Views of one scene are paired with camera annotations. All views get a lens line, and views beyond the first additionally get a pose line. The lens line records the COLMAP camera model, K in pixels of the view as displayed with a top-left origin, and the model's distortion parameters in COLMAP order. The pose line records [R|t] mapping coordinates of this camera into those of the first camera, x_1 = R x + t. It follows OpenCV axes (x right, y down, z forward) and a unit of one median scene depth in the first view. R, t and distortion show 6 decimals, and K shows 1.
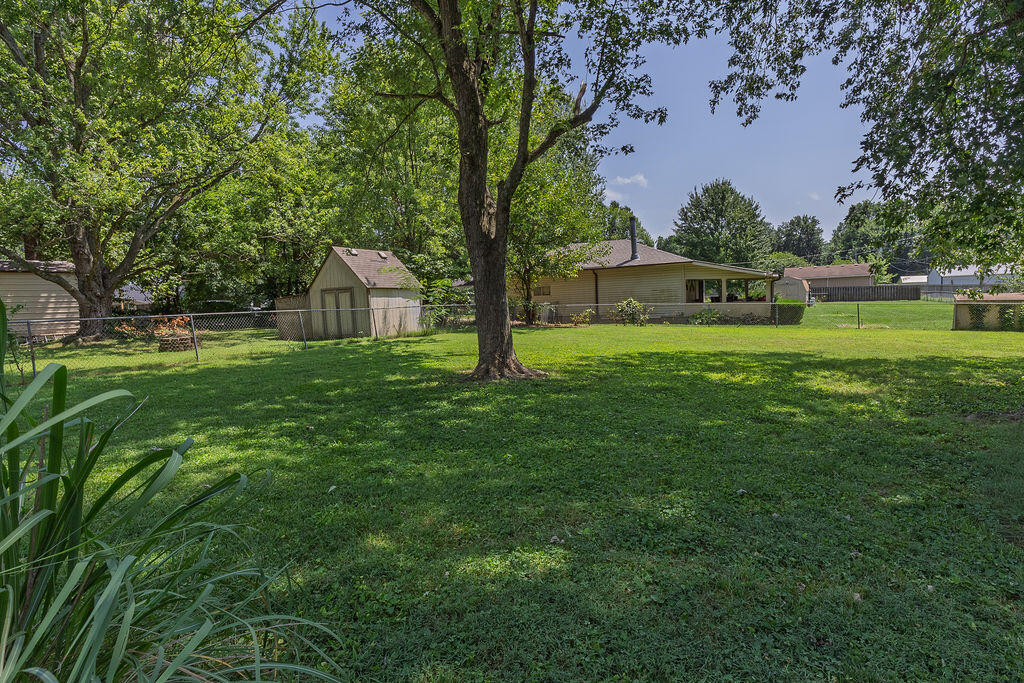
lens RADIAL K [[552.7, 0, 512.9], [0, 552.7, 342.5], [0, 0, 1]] dist [-0.002133, -0.000548]
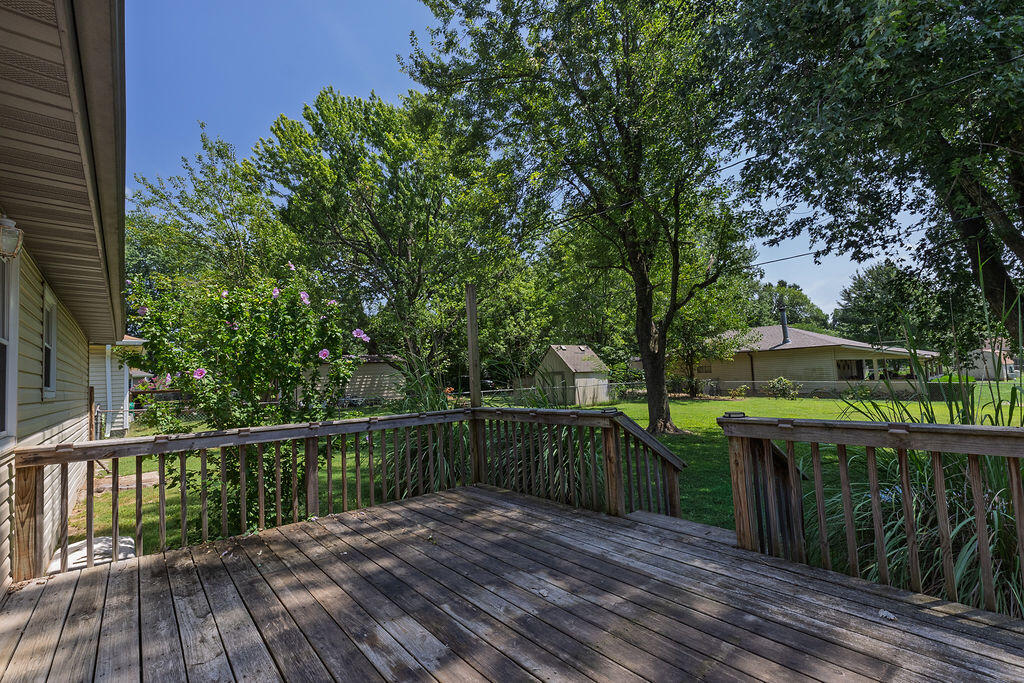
lens RADIAL K [[461.5, 0, 517.6], [0, 461.5, 343.8], [0, 0, 1]] dist [0.004511, 0.001046]
pose [[0.941185, -0.024122, -0.337029, 0.014880], [-0.022504, 0.990759, -0.133757, -0.003272], [0.337141, 0.133475, 0.931944, -0.179525]]
